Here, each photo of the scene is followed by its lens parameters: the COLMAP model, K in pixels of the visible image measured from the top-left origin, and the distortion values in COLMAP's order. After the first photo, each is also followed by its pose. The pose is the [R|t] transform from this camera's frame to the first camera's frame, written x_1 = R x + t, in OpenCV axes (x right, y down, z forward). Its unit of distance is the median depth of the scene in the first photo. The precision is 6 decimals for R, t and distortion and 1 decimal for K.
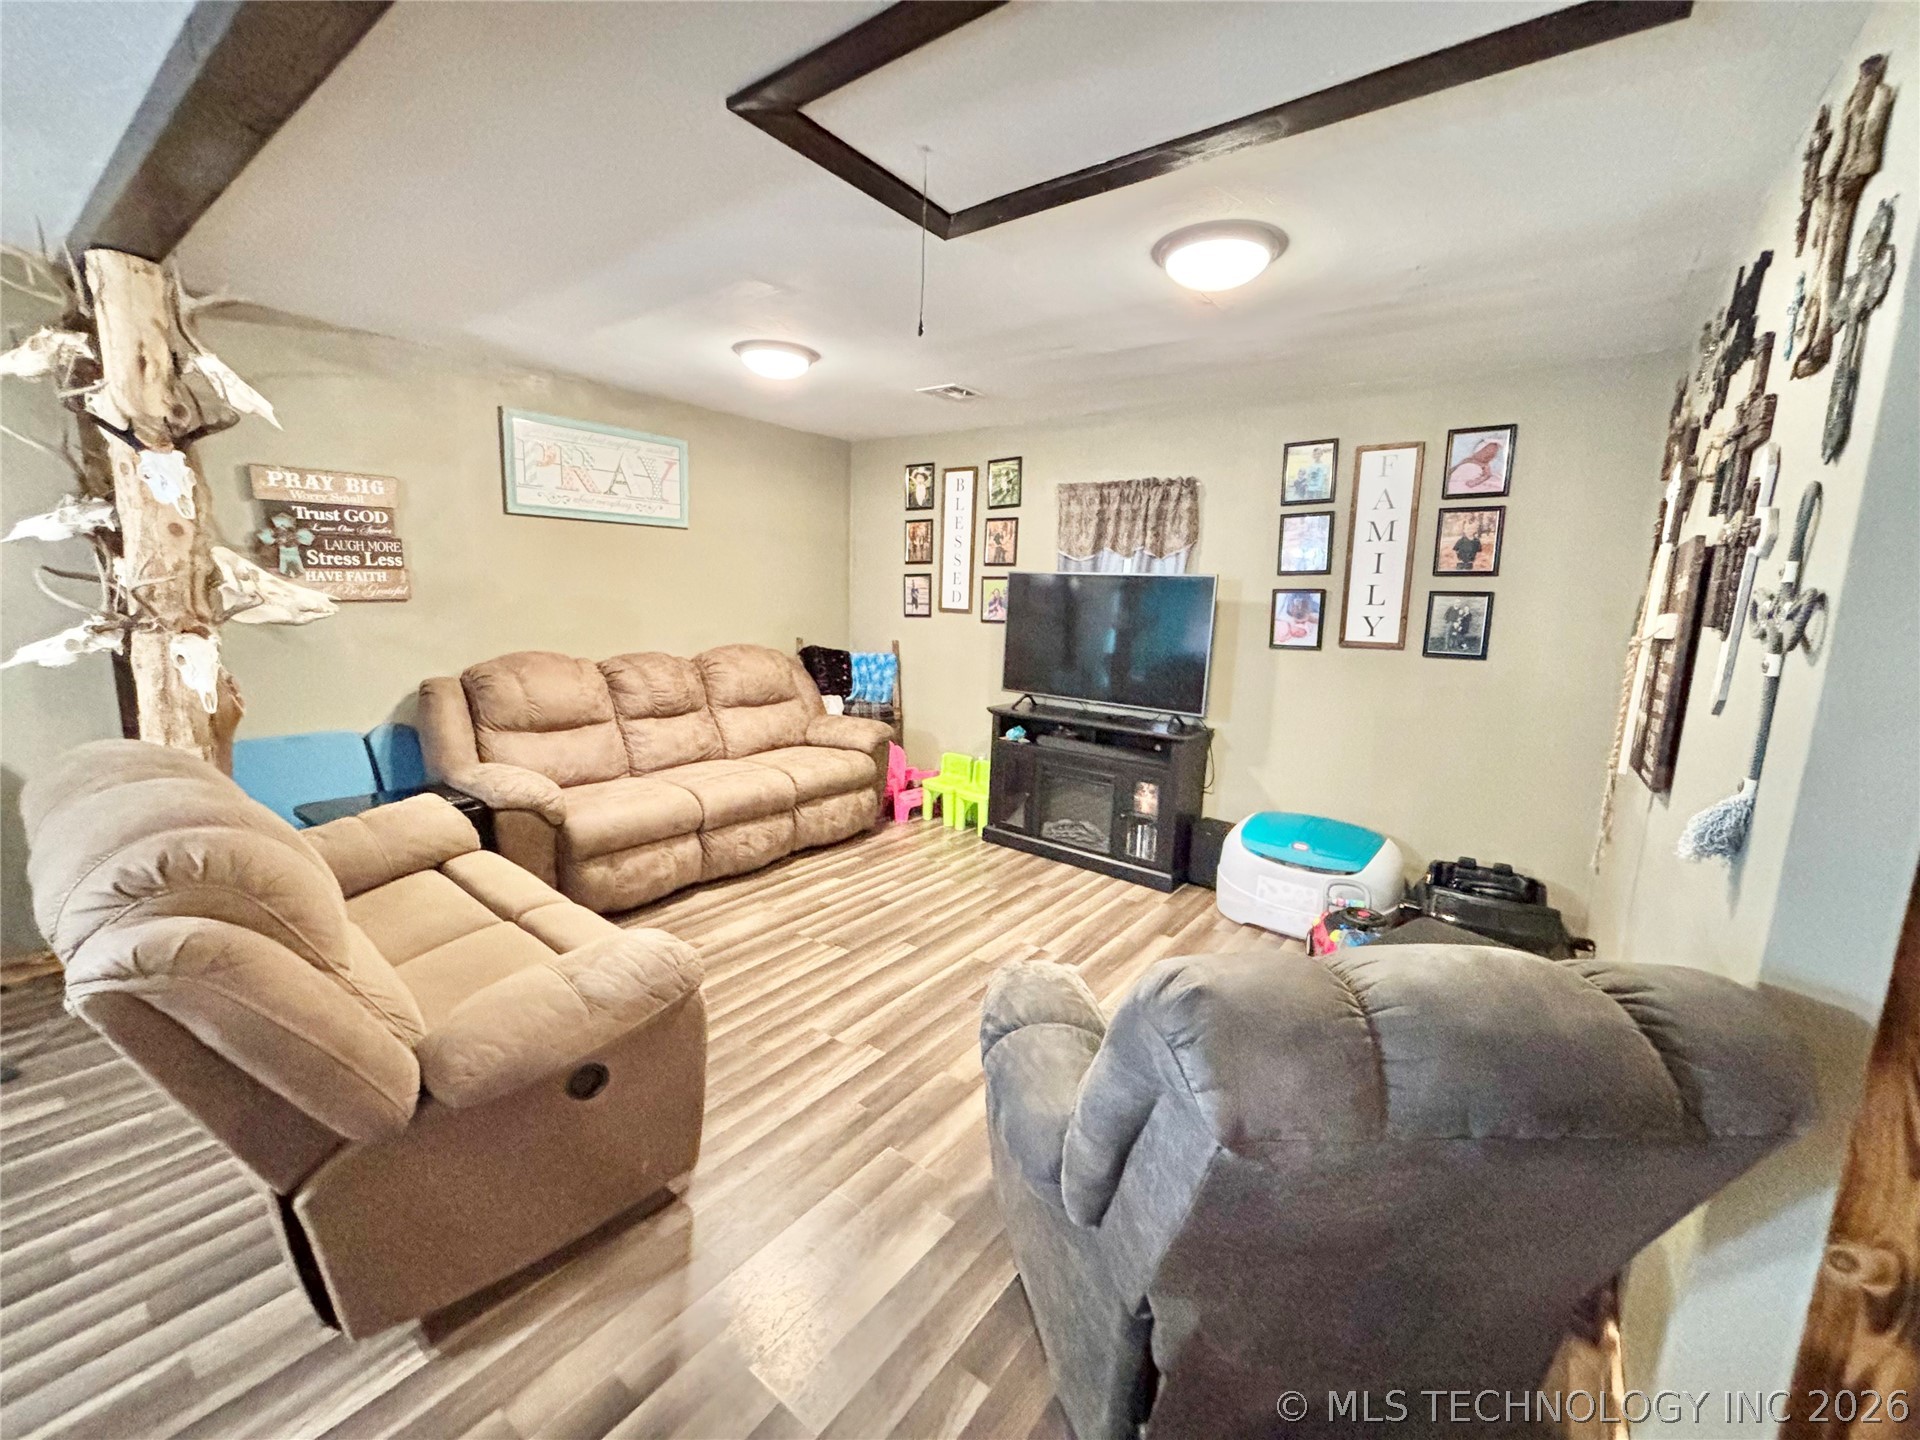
lens RADIAL K [[767.5, 0, 973.8], [0, 767.5, 712.1], [0, 0, 1]] dist [-0.004368, 0.000273]
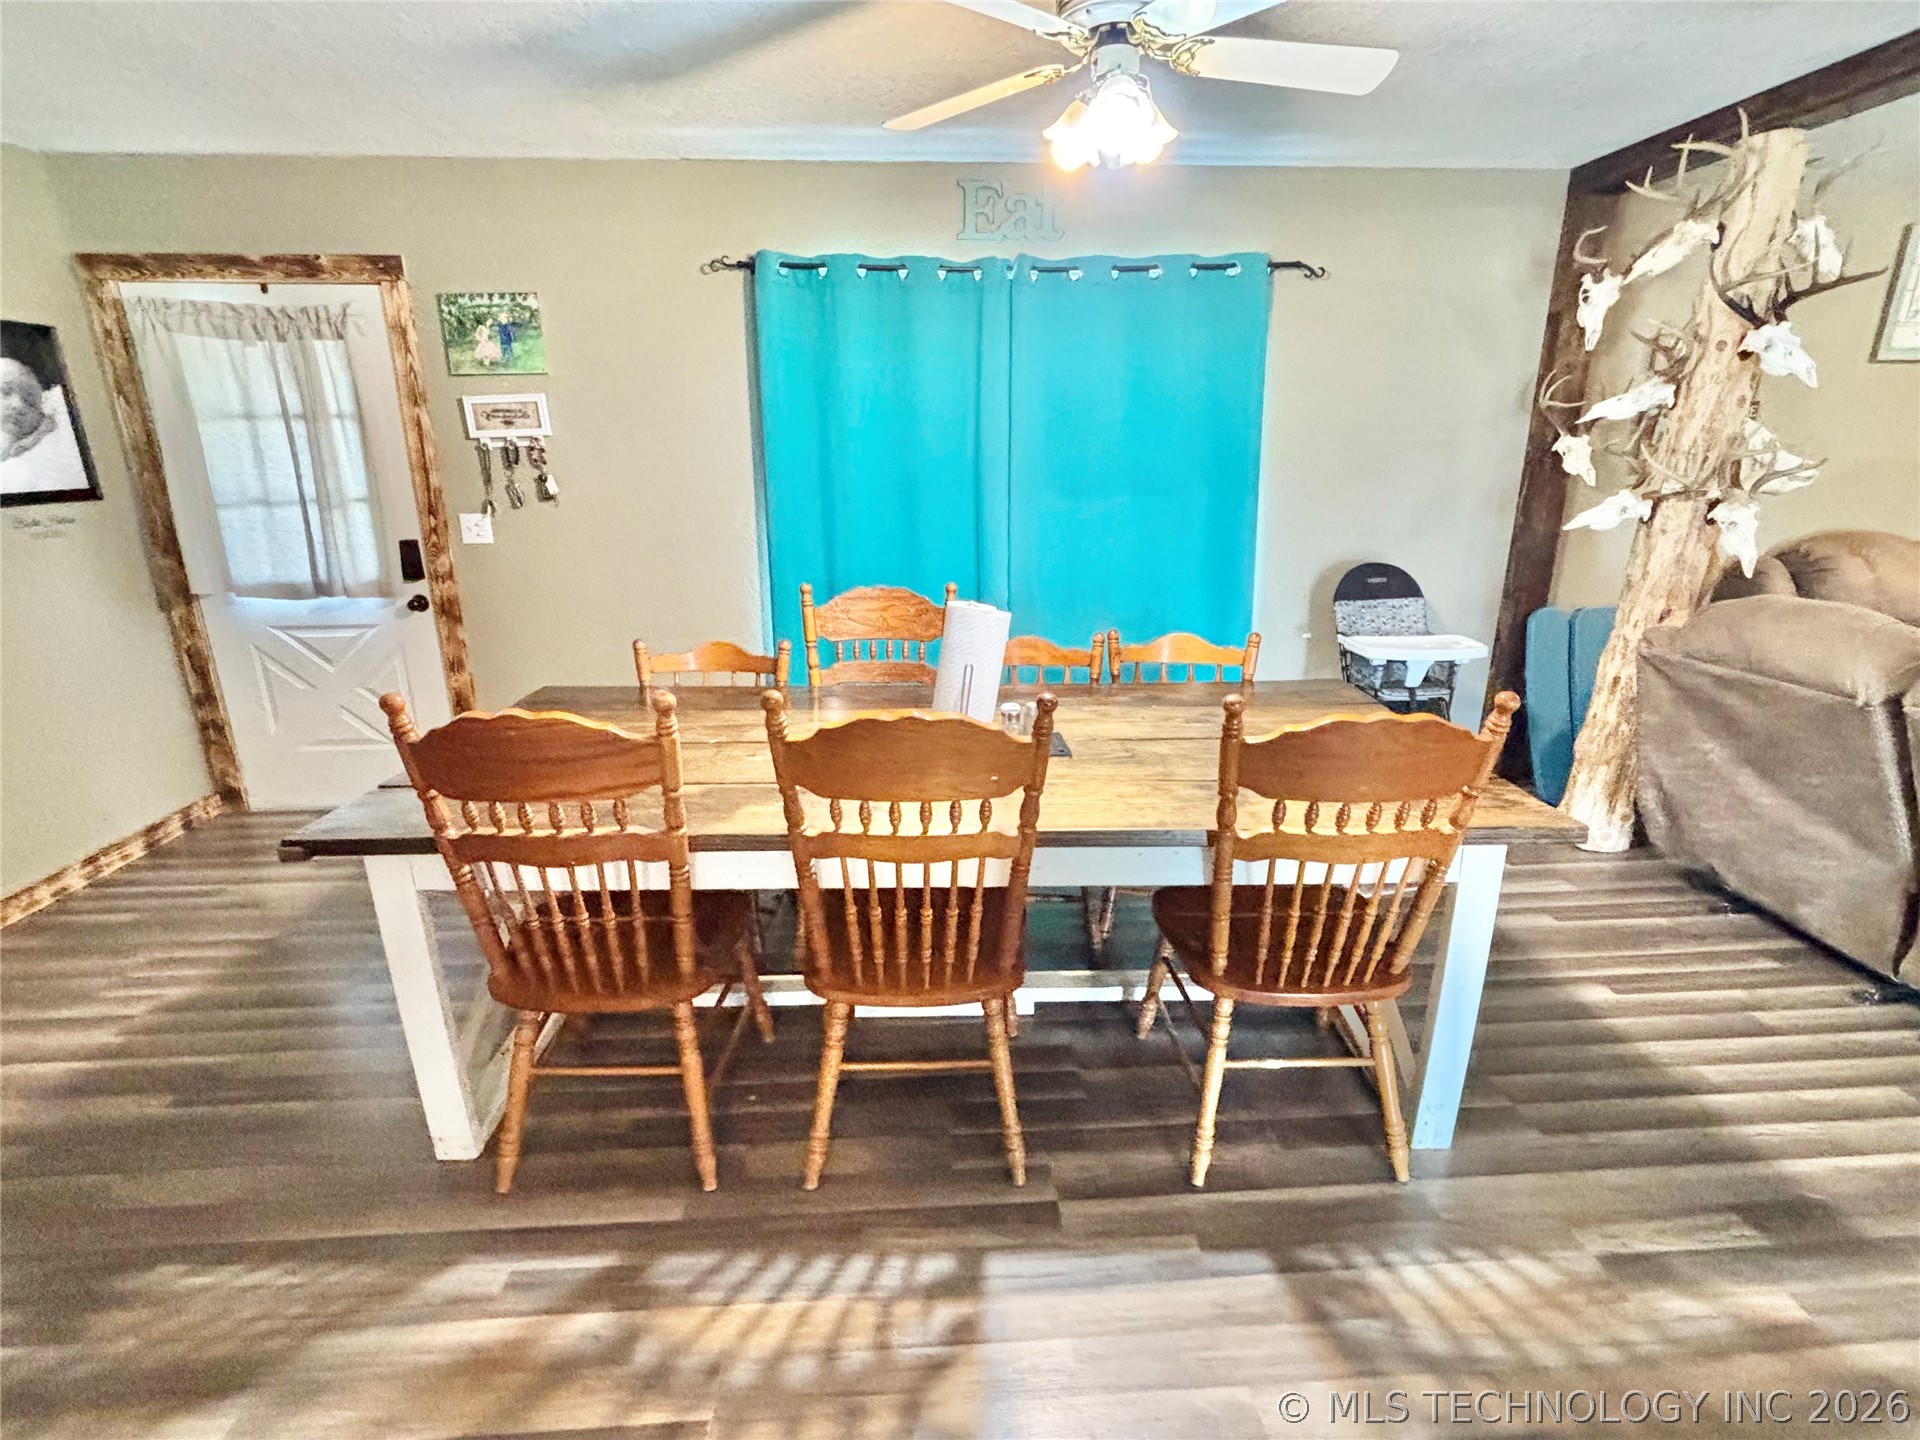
lens RADIAL K [[899.5, 0, 966.3], [0, 899.5, 709.6], [0, 0, 1]] dist [0.004558, 0.000987]
pose [[0.641680, 0.171006, -0.747666, -0.396008], [-0.094263, 0.985020, 0.144393, 0.056460], [0.761158, -0.022177, 0.648187, -0.352565]]
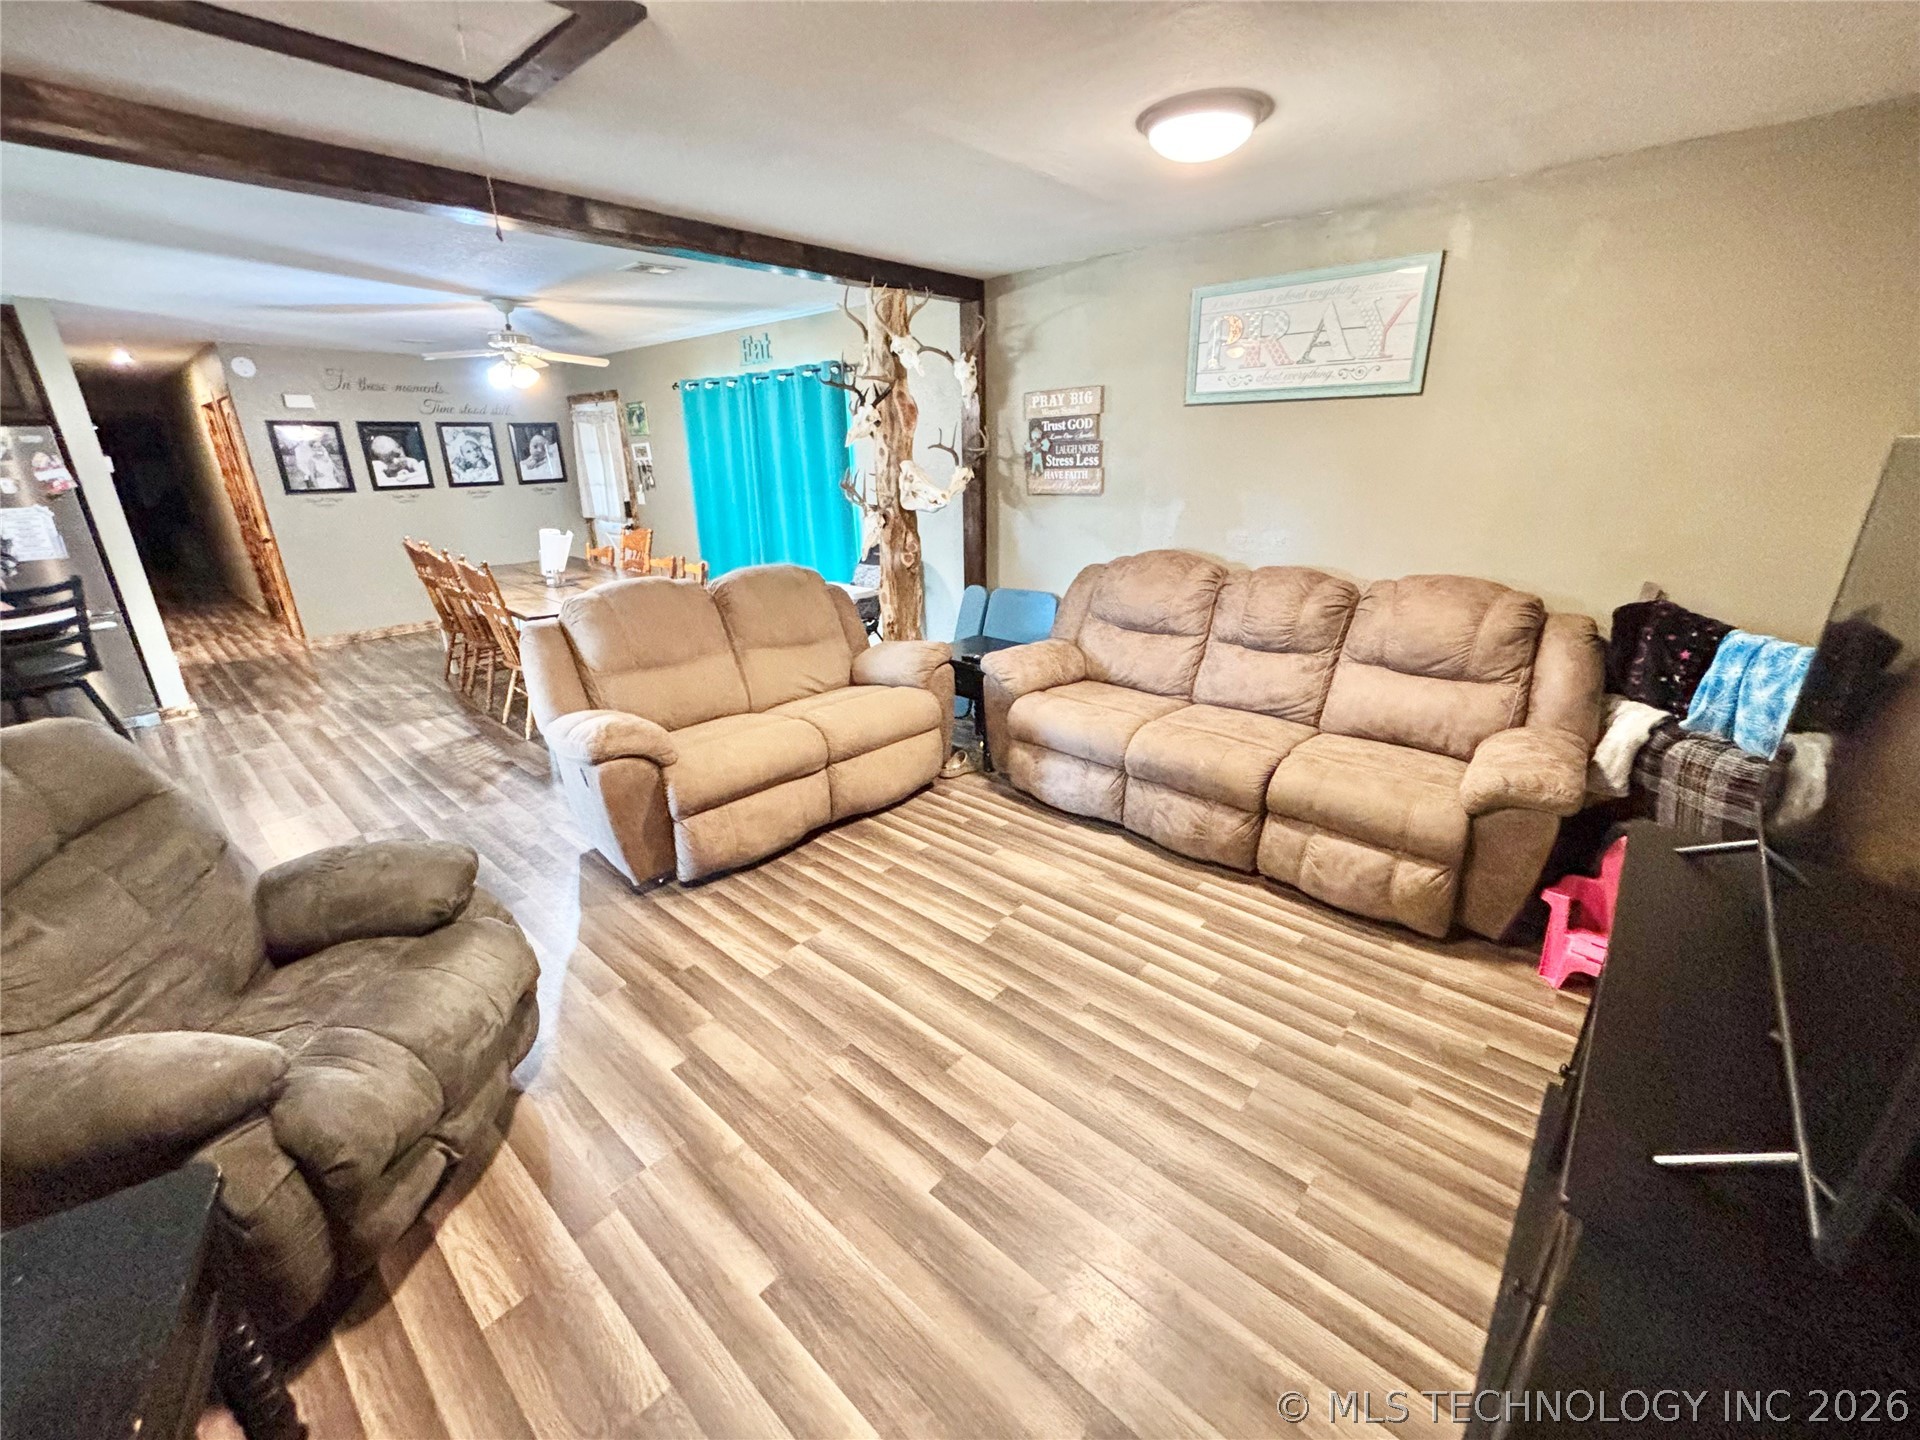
lens RADIAL K [[767.5, 0, 959.1], [0, 767.5, 716.2], [0, 0, 1]] dist [-0.004368, 0.000273]
pose [[-0.091721, 0.293293, -0.951613, 0.418520], [-0.154257, 0.939920, 0.304557, -0.125311], [0.983764, 0.174727, -0.040968, 0.738455]]
